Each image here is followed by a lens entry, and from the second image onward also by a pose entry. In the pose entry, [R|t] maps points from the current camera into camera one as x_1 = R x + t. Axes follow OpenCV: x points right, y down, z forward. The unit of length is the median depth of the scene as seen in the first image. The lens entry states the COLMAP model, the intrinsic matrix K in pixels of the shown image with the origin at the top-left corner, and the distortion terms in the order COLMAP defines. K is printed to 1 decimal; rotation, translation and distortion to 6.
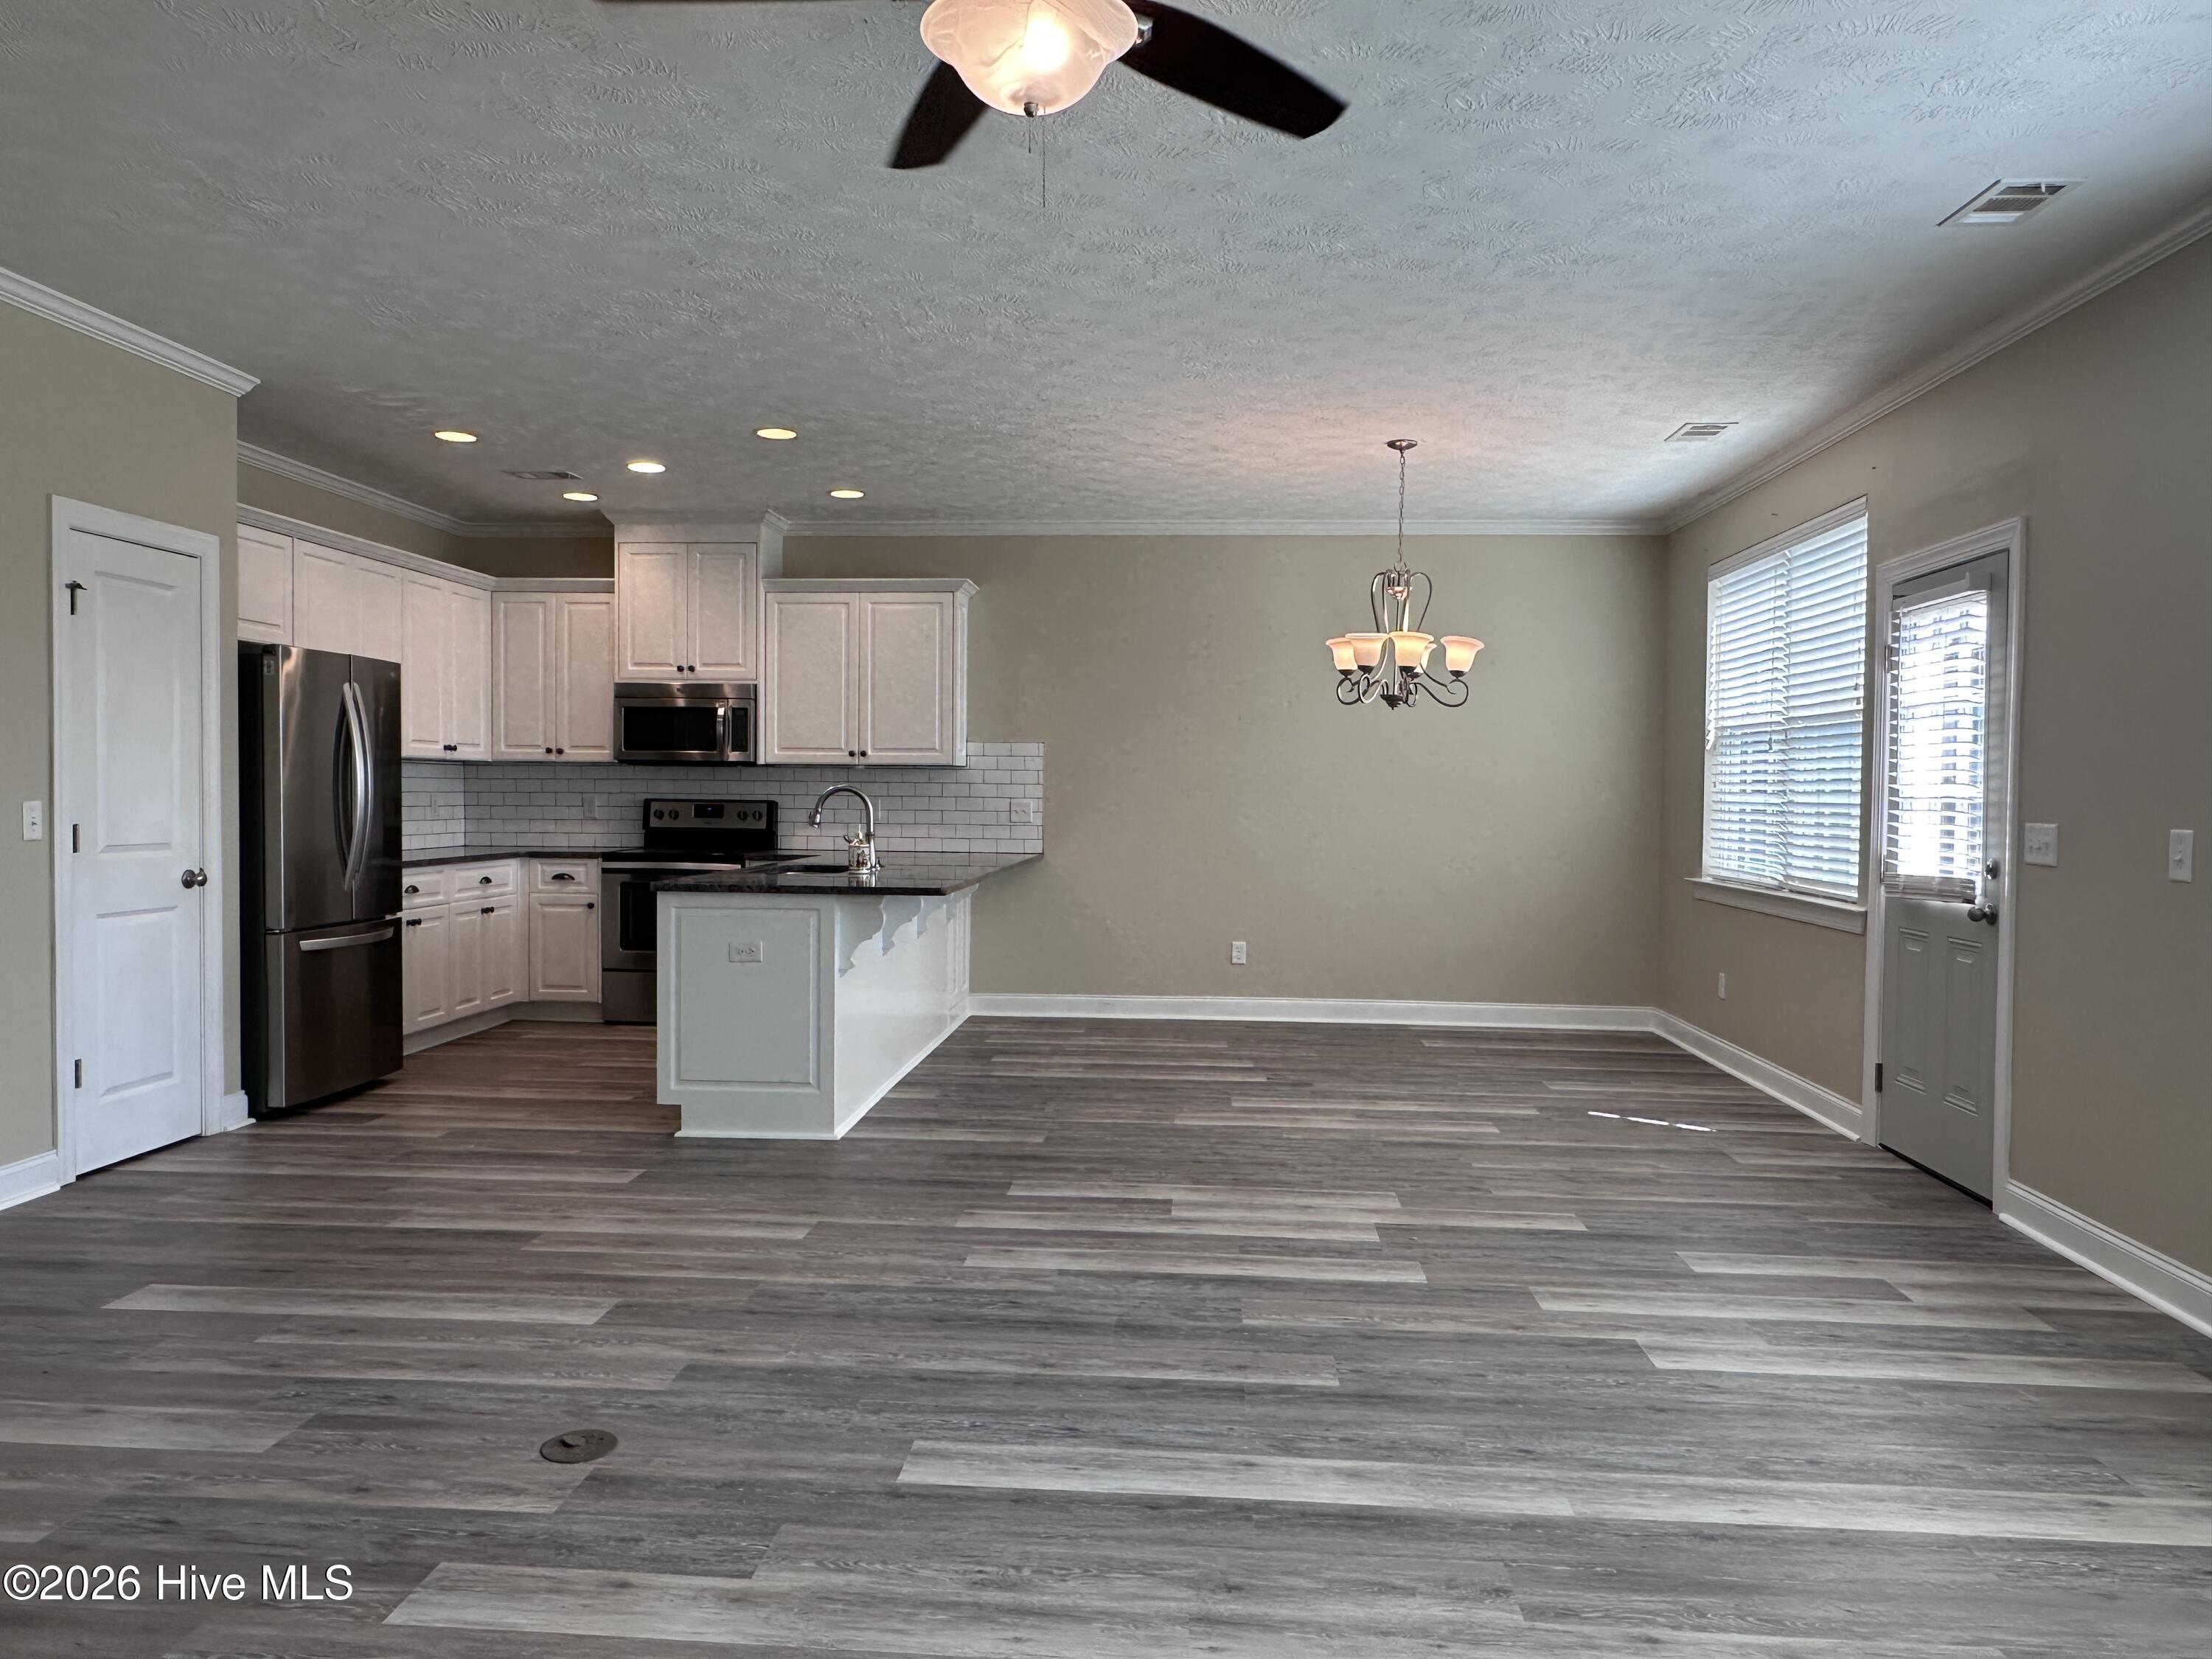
lens RADIAL K [[1519.0, 0, 1106.0], [0, 1519.0, 829.5], [0, 0, 1]] dist [0.001467, -0.002715]
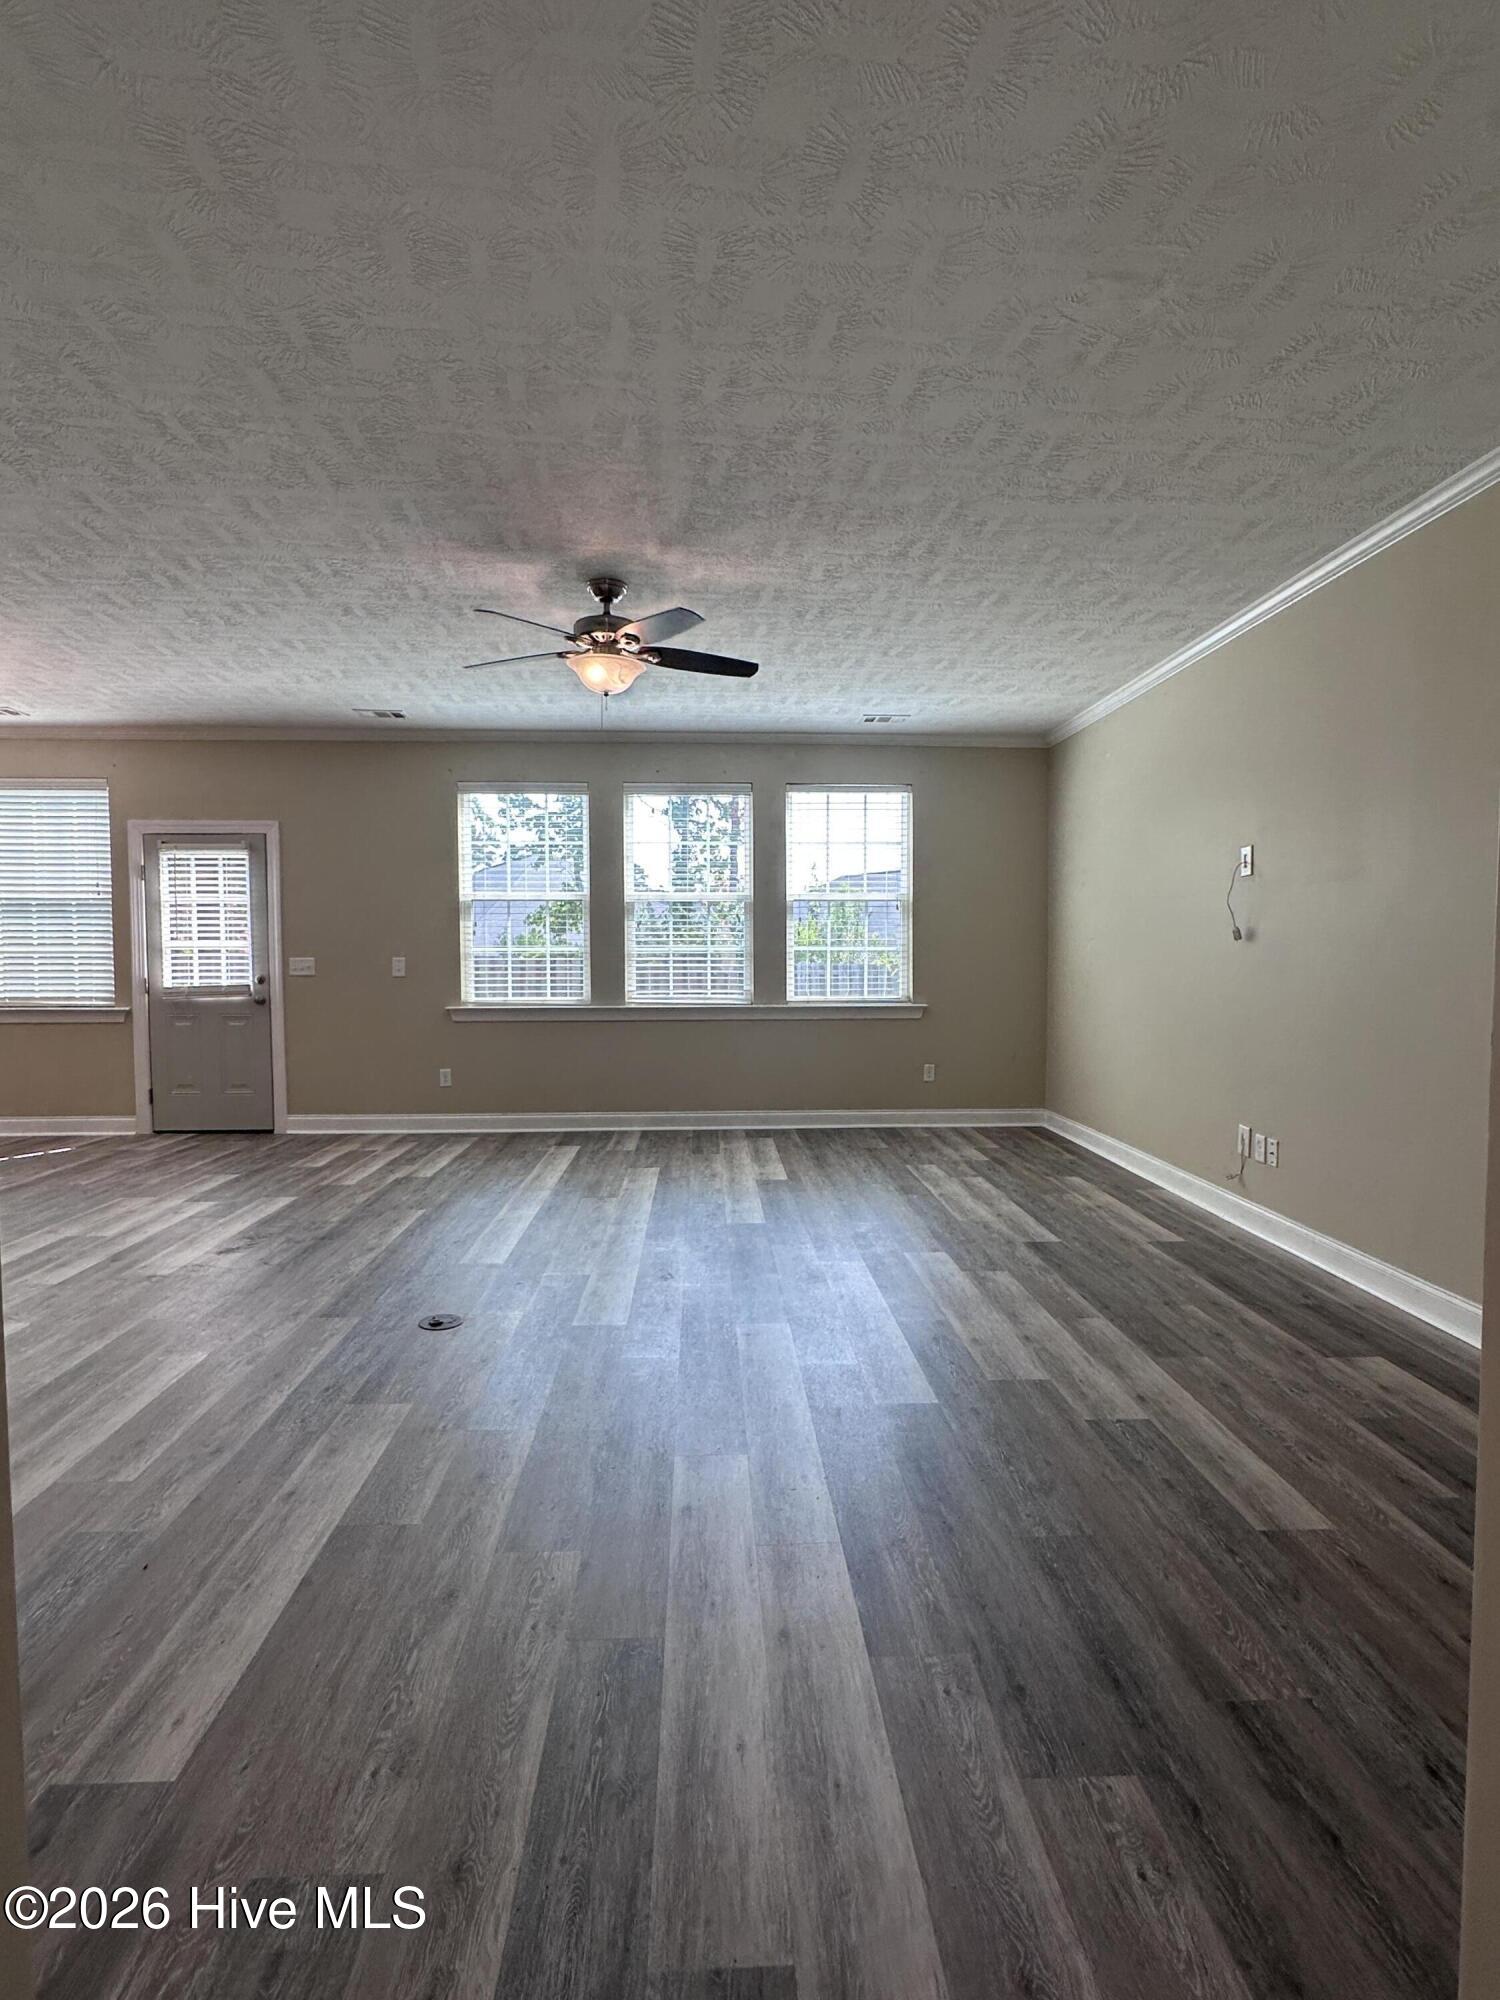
lens RADIAL K [[980.3, 0, 752.7], [0, 980.3, 999.4], [0, 0, 1]] dist [-0.004575, -0.000502]
pose [[-0.126086, -0.056044, 0.990435, -0.827817], [0.025933, 0.997875, 0.059766, -0.010234], [-0.991680, 0.033221, -0.124365, 0.434622]]
